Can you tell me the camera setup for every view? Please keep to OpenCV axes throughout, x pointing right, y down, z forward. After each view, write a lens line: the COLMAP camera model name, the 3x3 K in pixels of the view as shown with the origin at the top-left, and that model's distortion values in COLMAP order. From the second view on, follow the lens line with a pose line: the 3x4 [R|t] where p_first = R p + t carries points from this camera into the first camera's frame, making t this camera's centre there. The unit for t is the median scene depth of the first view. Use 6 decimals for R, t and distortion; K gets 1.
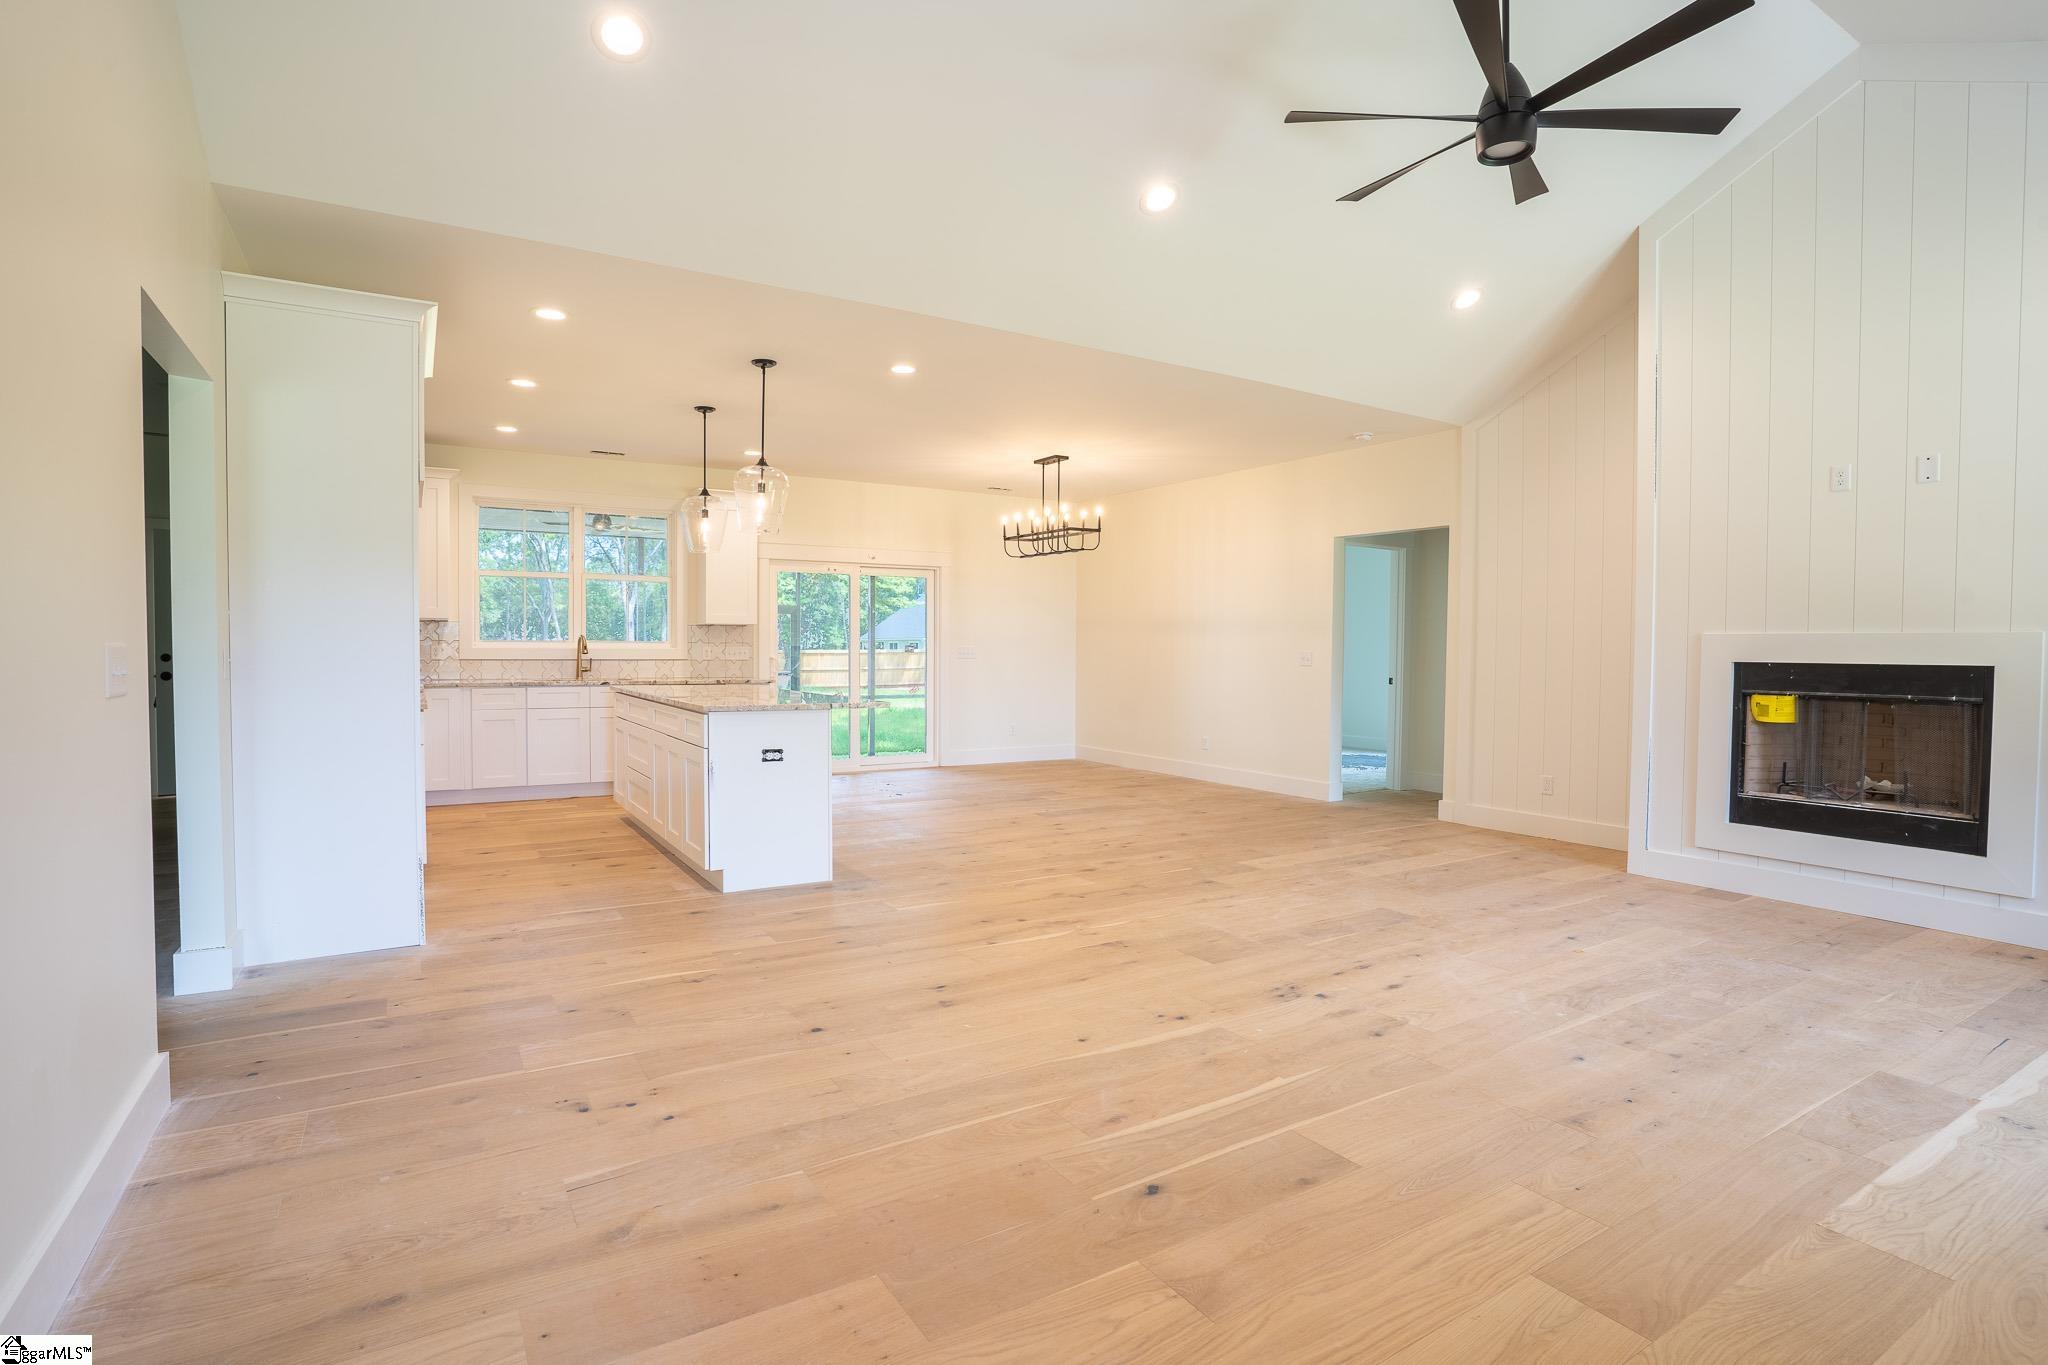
lens RADIAL K [[999.5, 0, 1024.0], [0, 999.5, 682.5], [0, 0, 1]] dist [-0.081176, 0.032695]
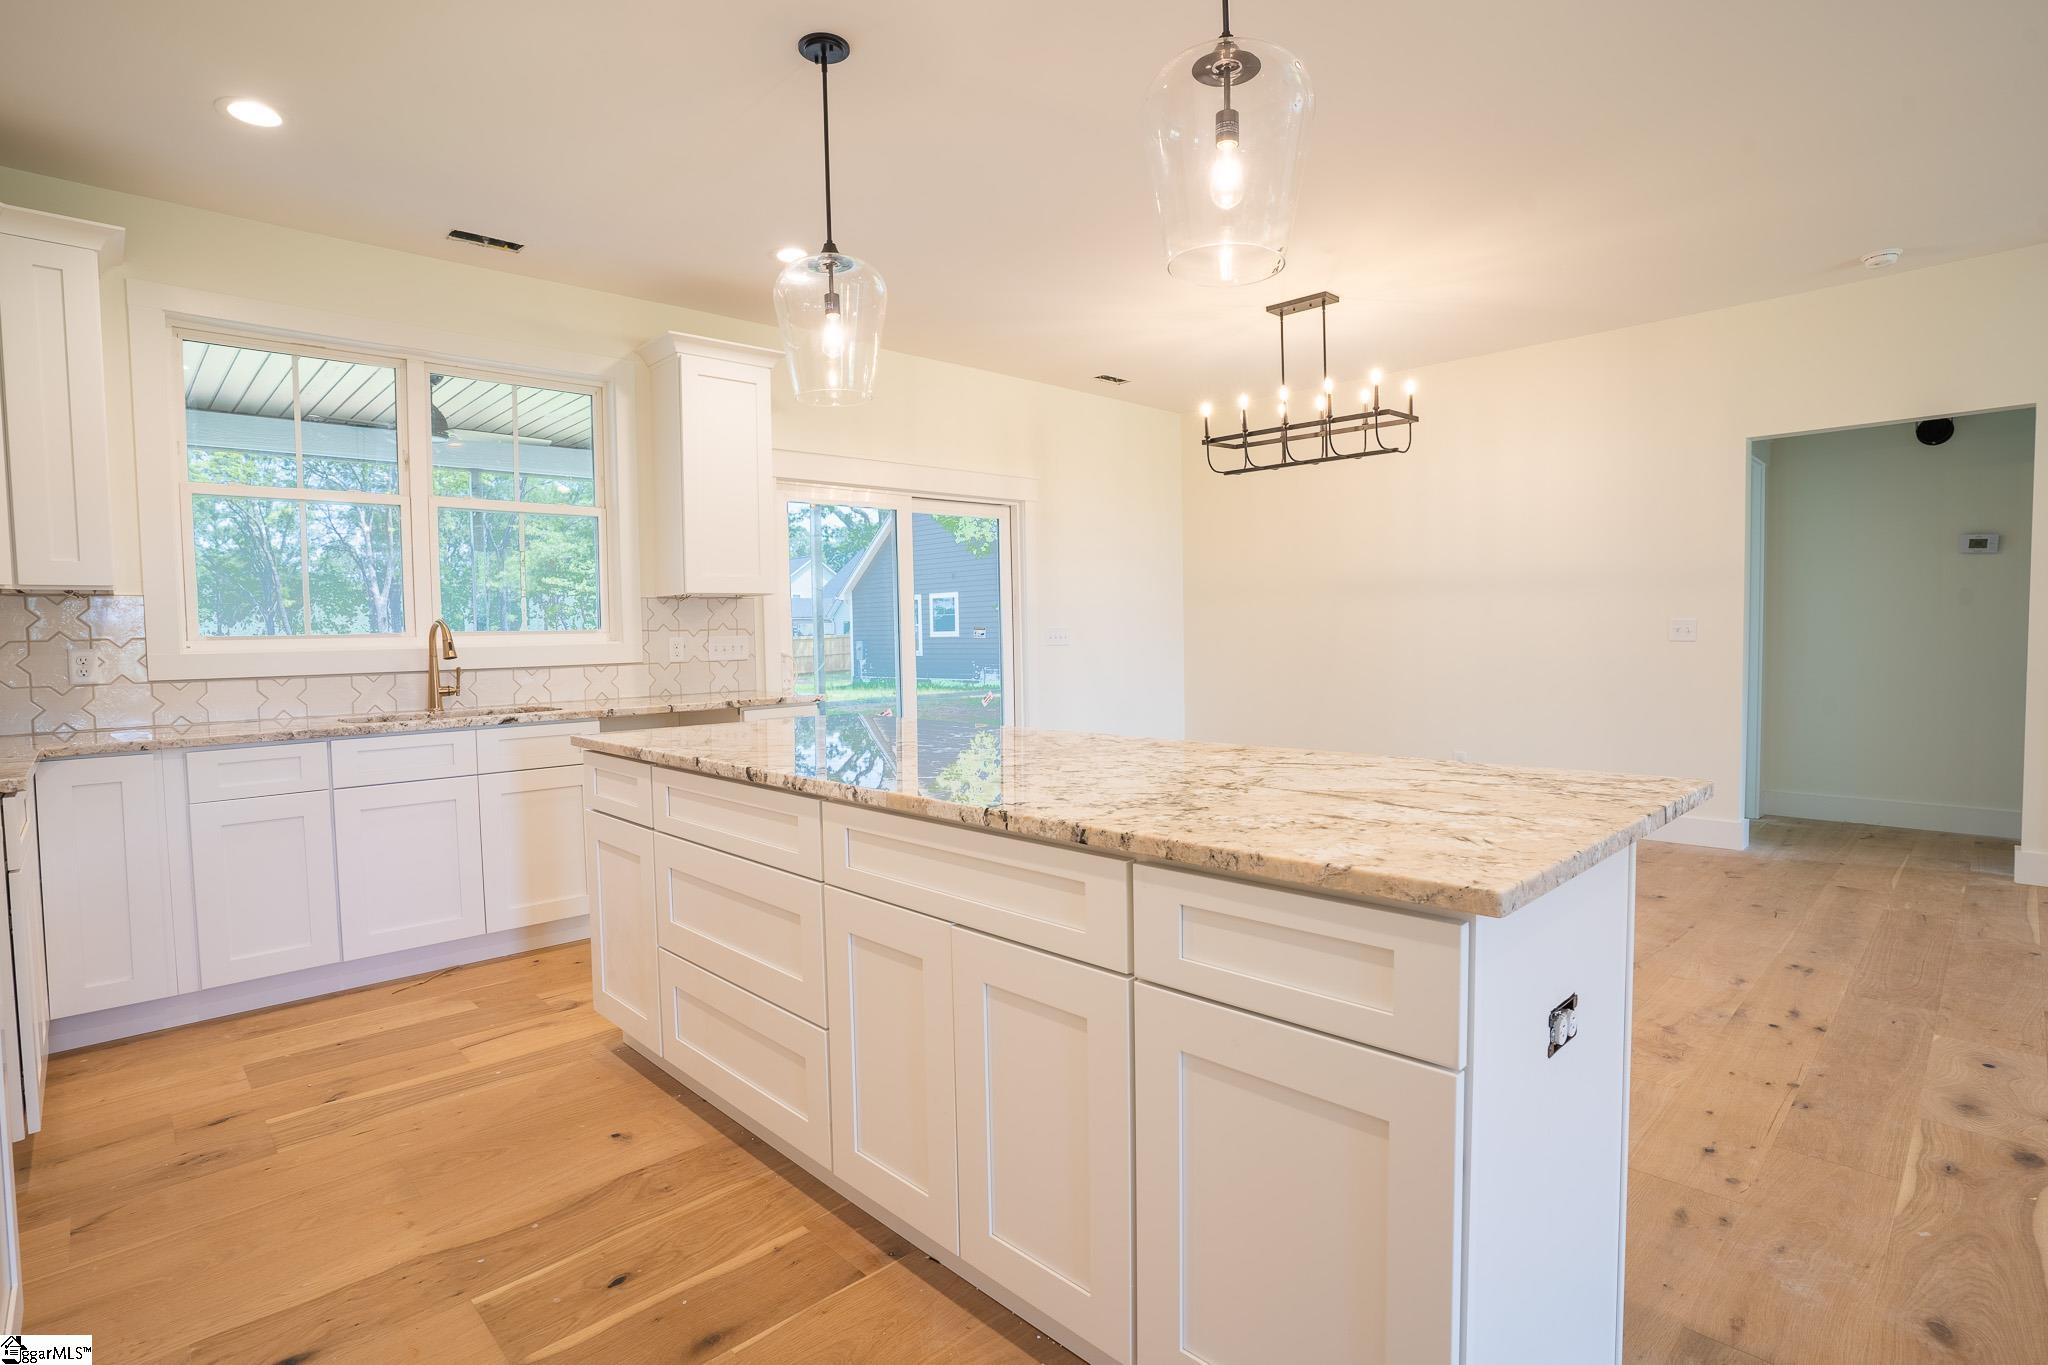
lens RADIAL K [[999.5, 0, 1024.0], [0, 999.5, 682.5], [0, 0, 1]] dist [-0.081176, 0.032695]
pose [[0.976814, -0.037894, 0.210710, -0.269246], [0.034636, 0.999217, 0.019133, -0.016810], [-0.211270, -0.011391, 0.977361, 0.471017]]
